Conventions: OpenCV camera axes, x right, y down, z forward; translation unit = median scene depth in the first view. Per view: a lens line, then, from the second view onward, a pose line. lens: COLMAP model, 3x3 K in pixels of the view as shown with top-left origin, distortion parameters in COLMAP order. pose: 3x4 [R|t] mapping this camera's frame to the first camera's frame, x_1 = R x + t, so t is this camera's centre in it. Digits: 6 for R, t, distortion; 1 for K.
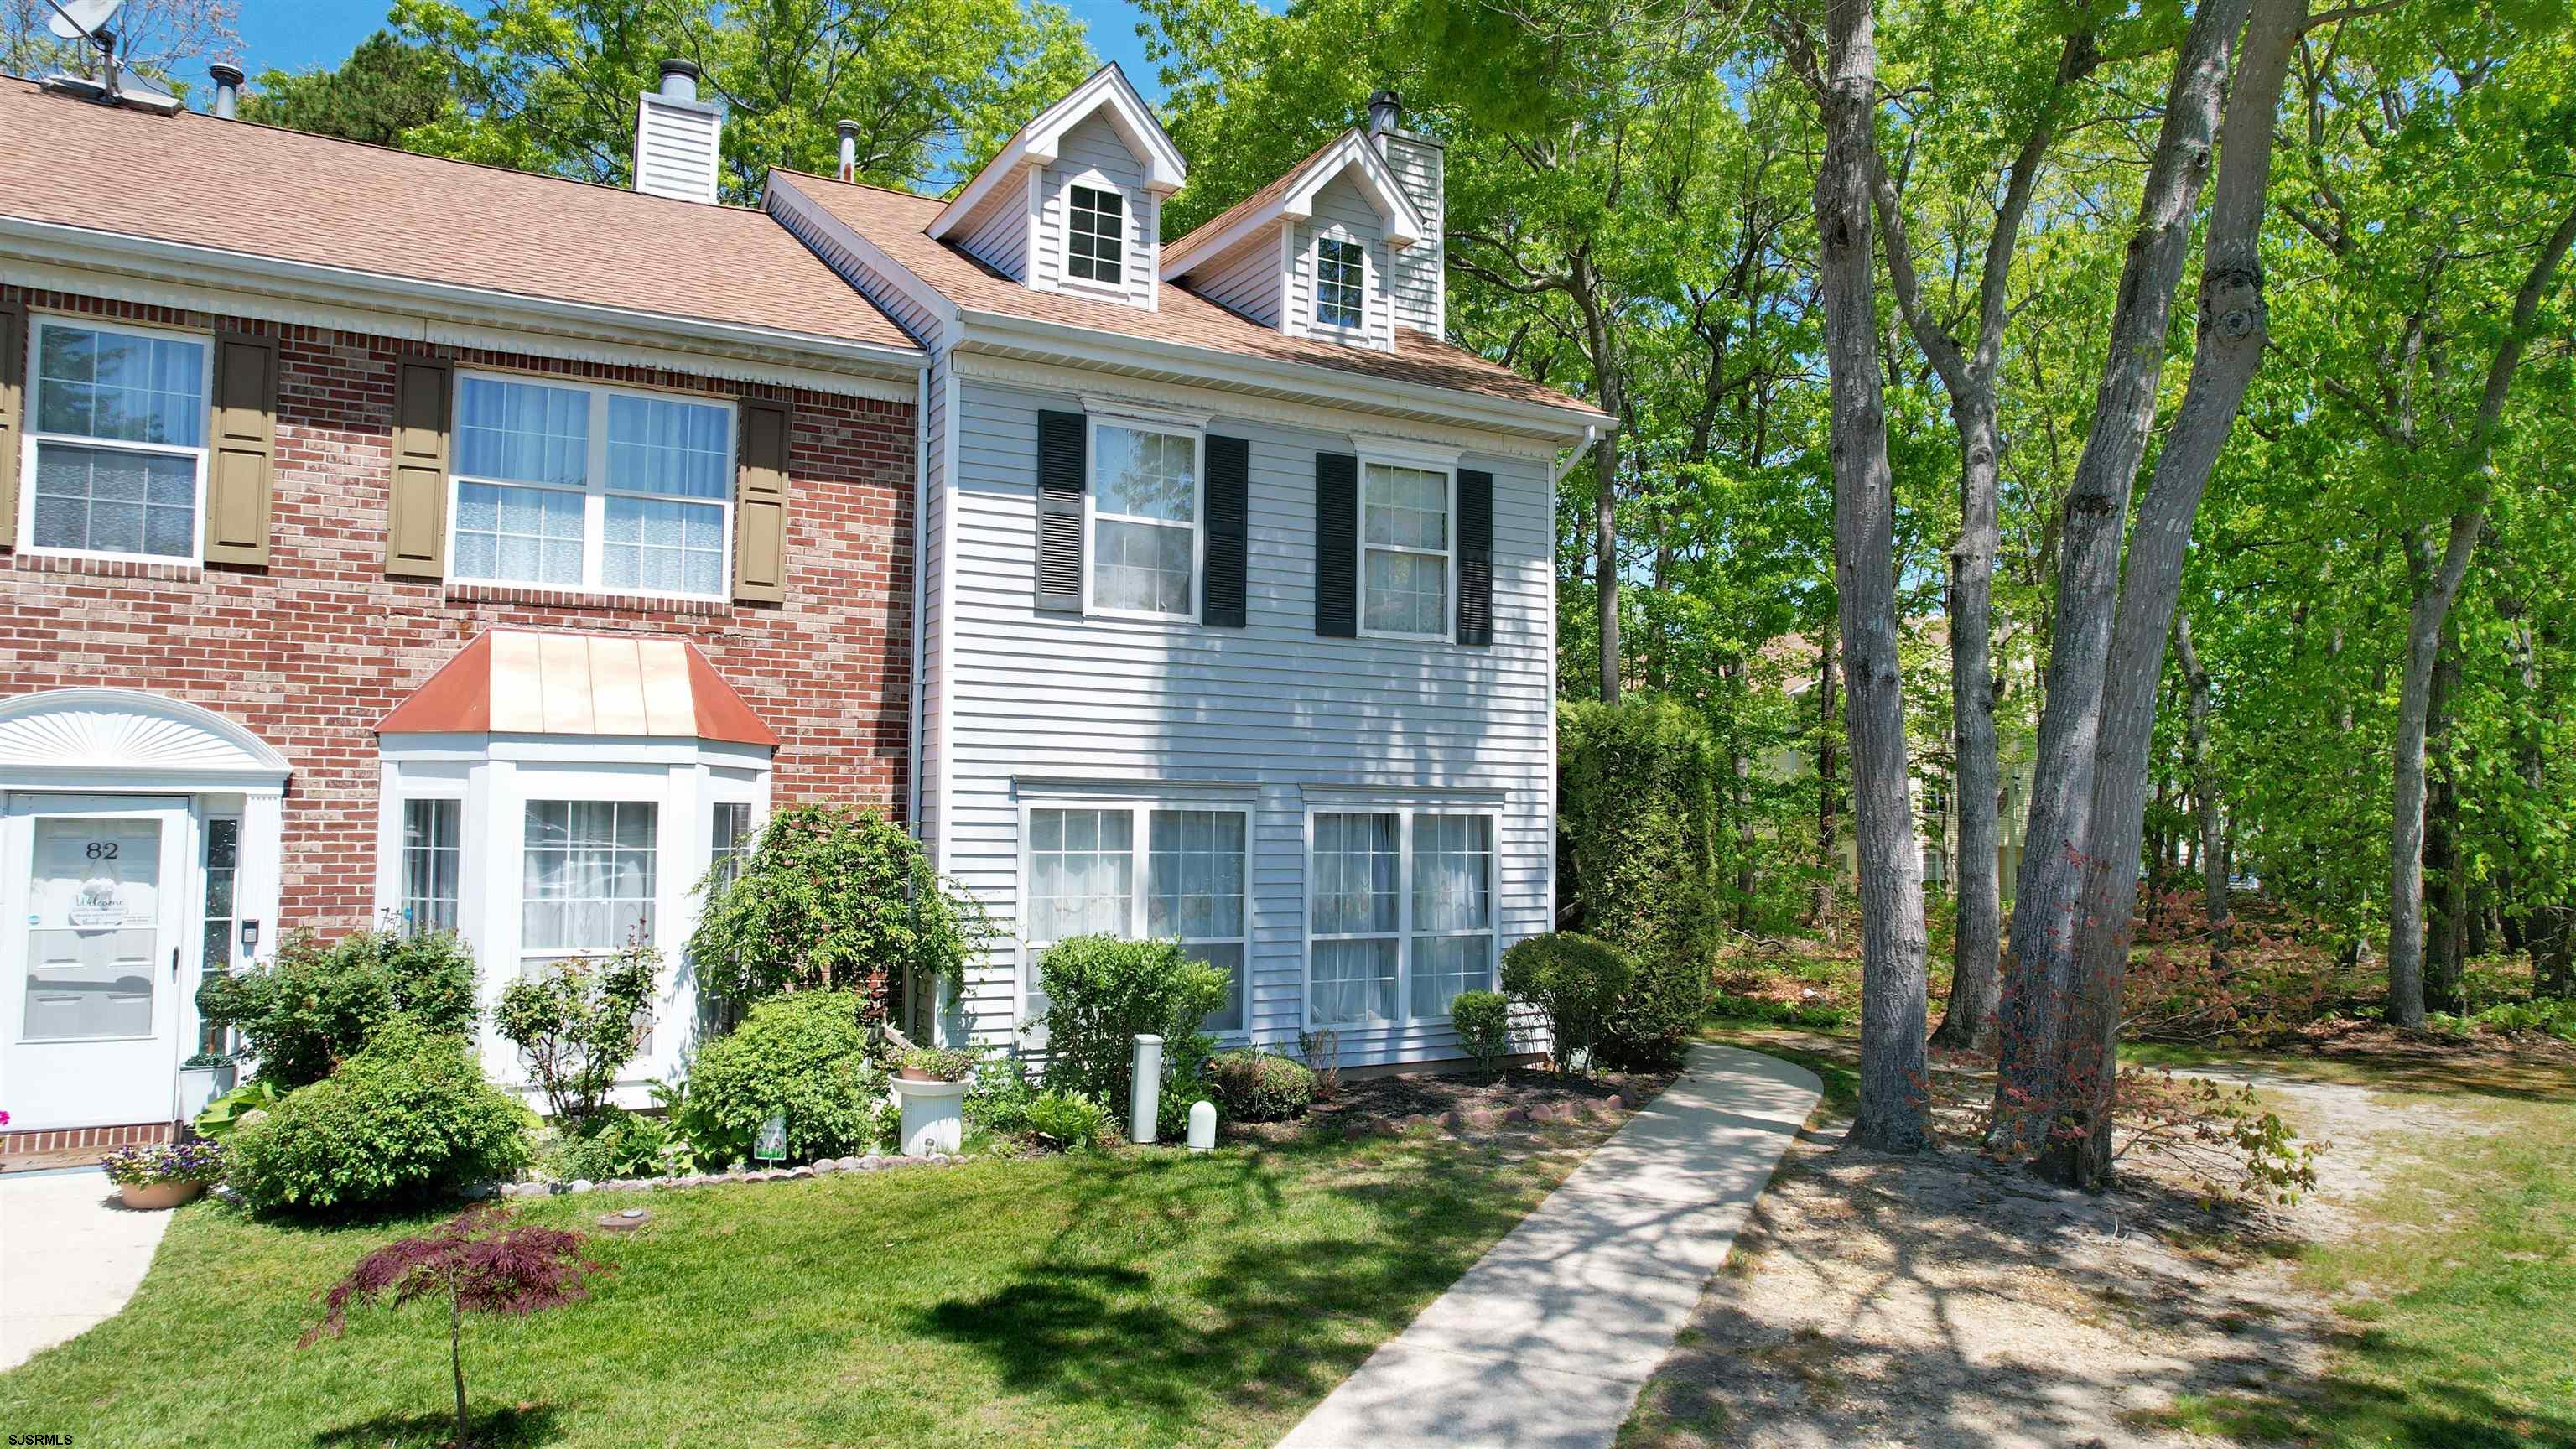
lens RADIAL K [[1616.8, 0, 1288.0], [0, 1616.8, 724.5], [0, 0, 1]] dist [-0.001700, -0.000257]
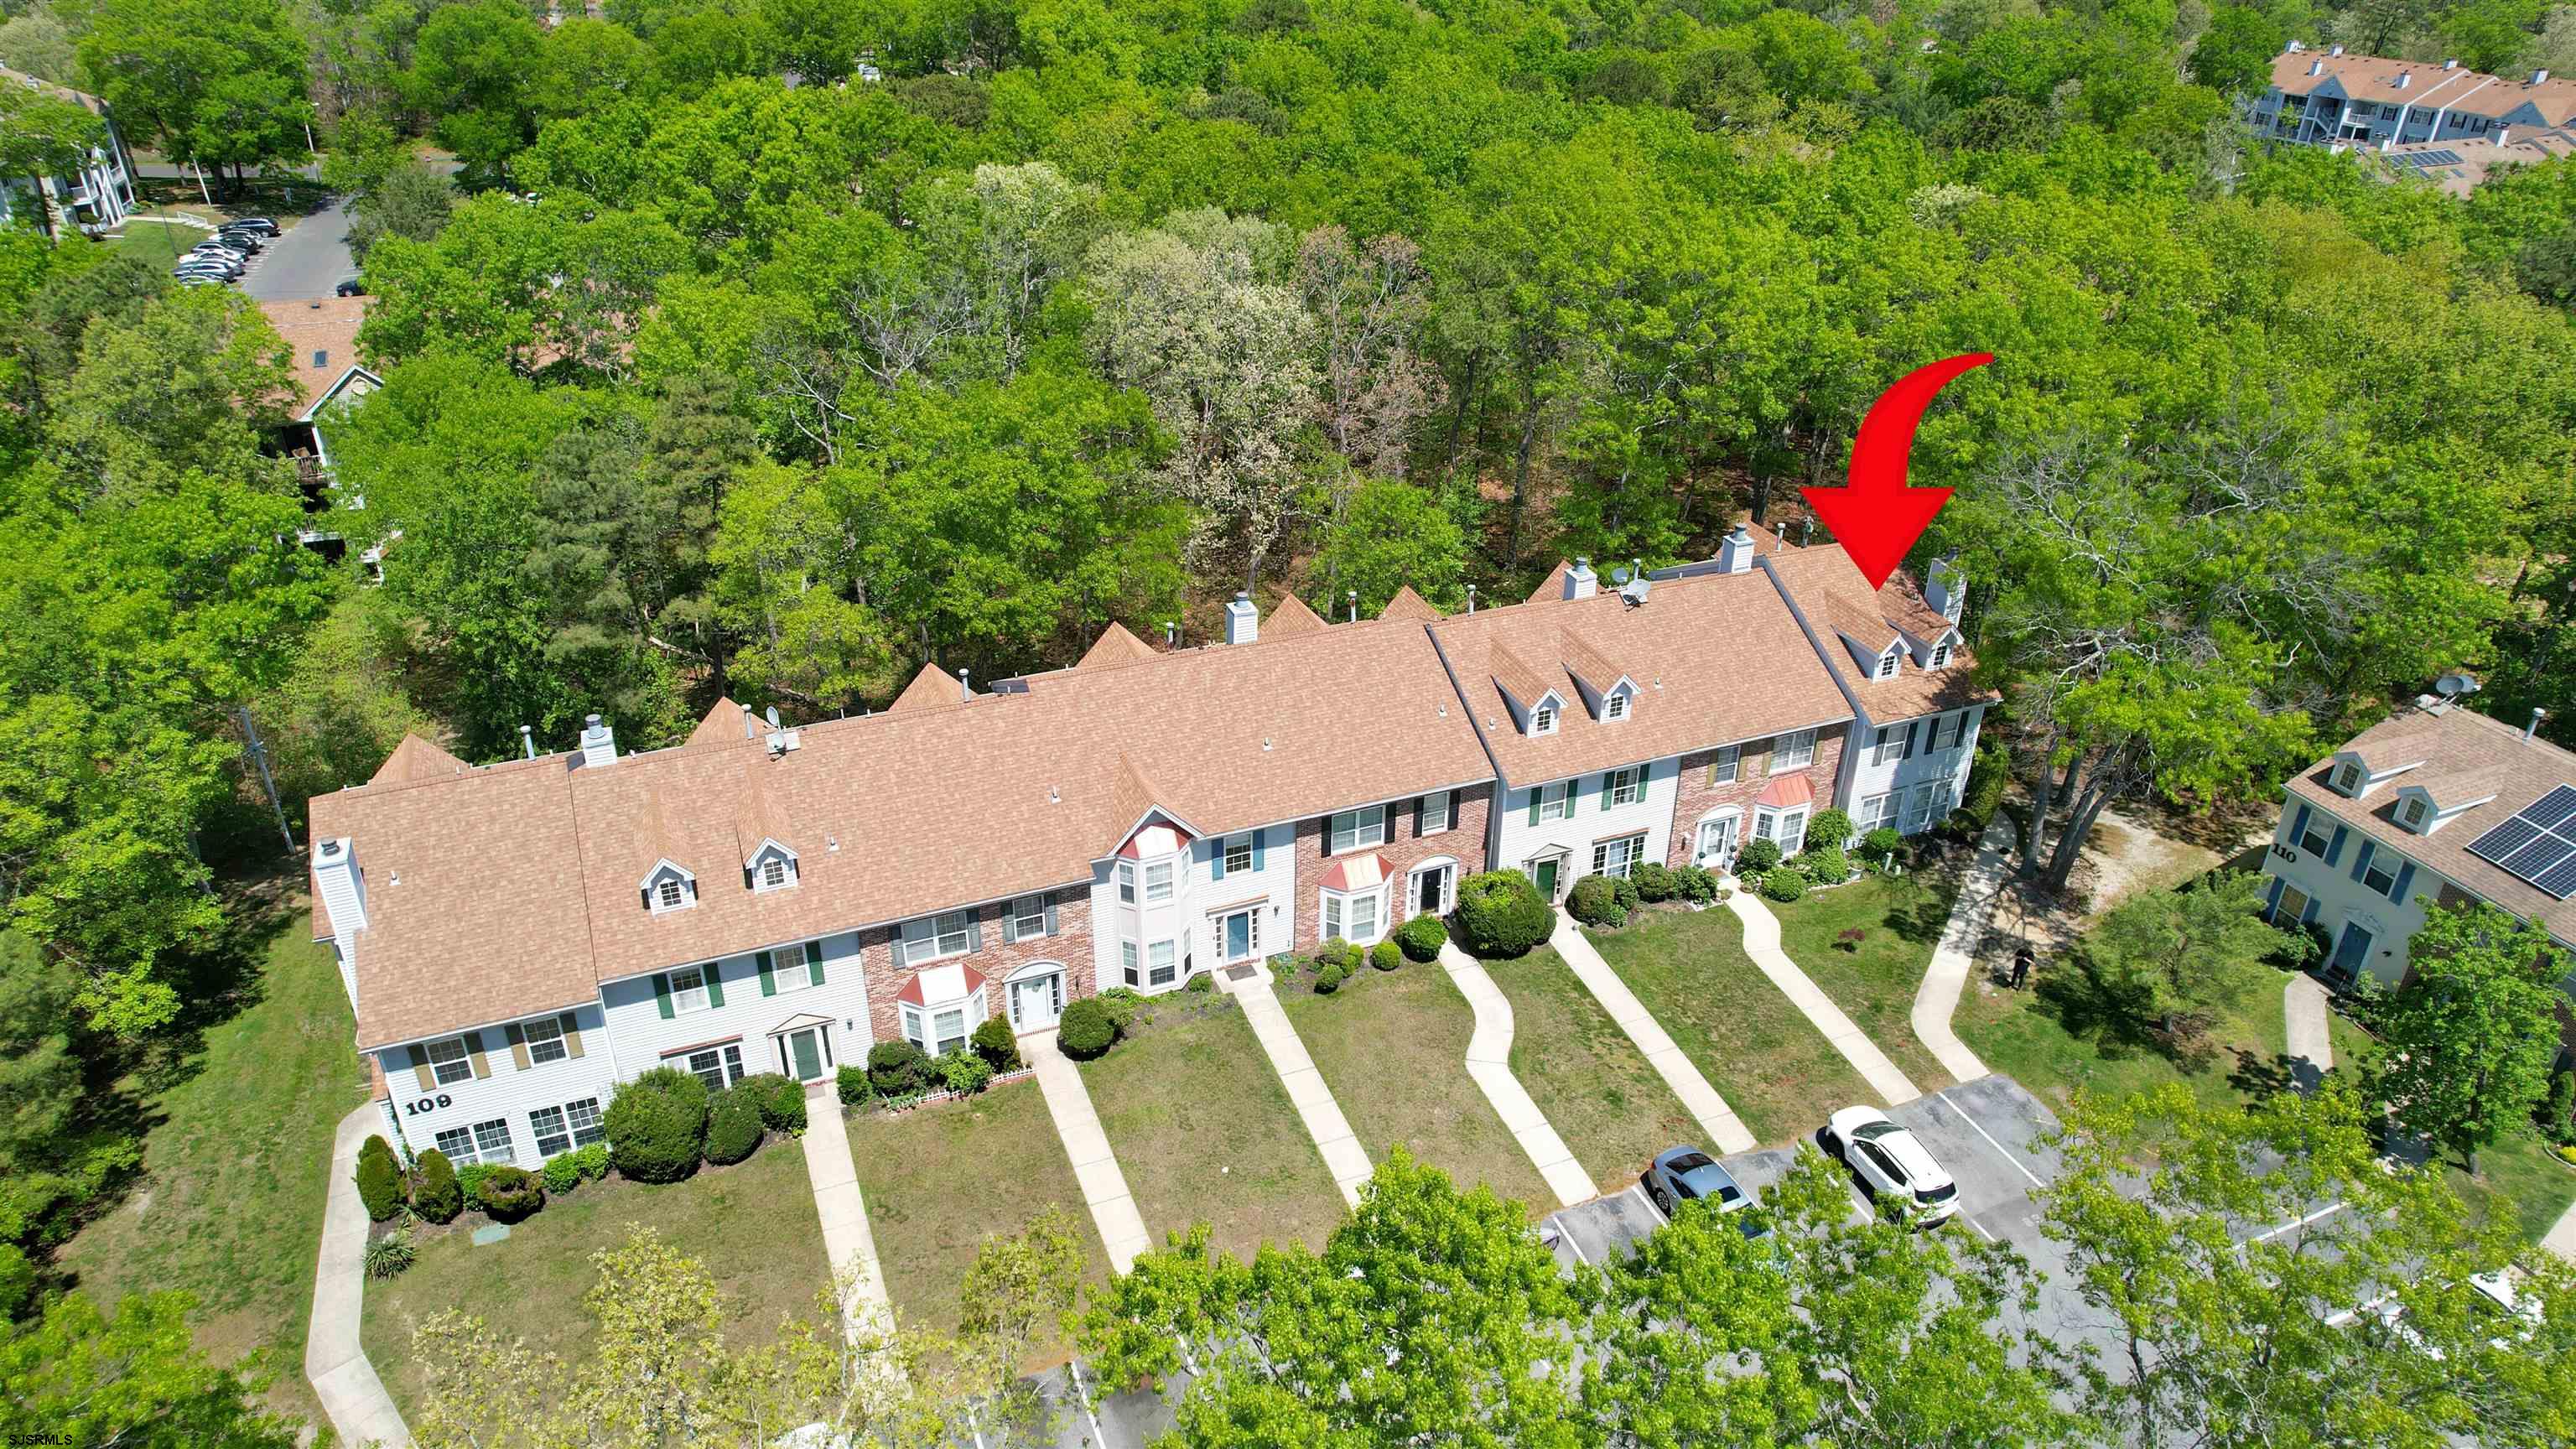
lens RADIAL K [[1616.8, 0, 1288.0], [0, 1616.8, 724.5], [0, 0, 1]] dist [-0.001700, -0.000257]
pose [[0.995862, 0.043049, -0.080041, -1.492884], [0.009404, 0.827166, 0.561879, -2.869767], [0.090396, -0.560307, 0.823338, -3.030011]]
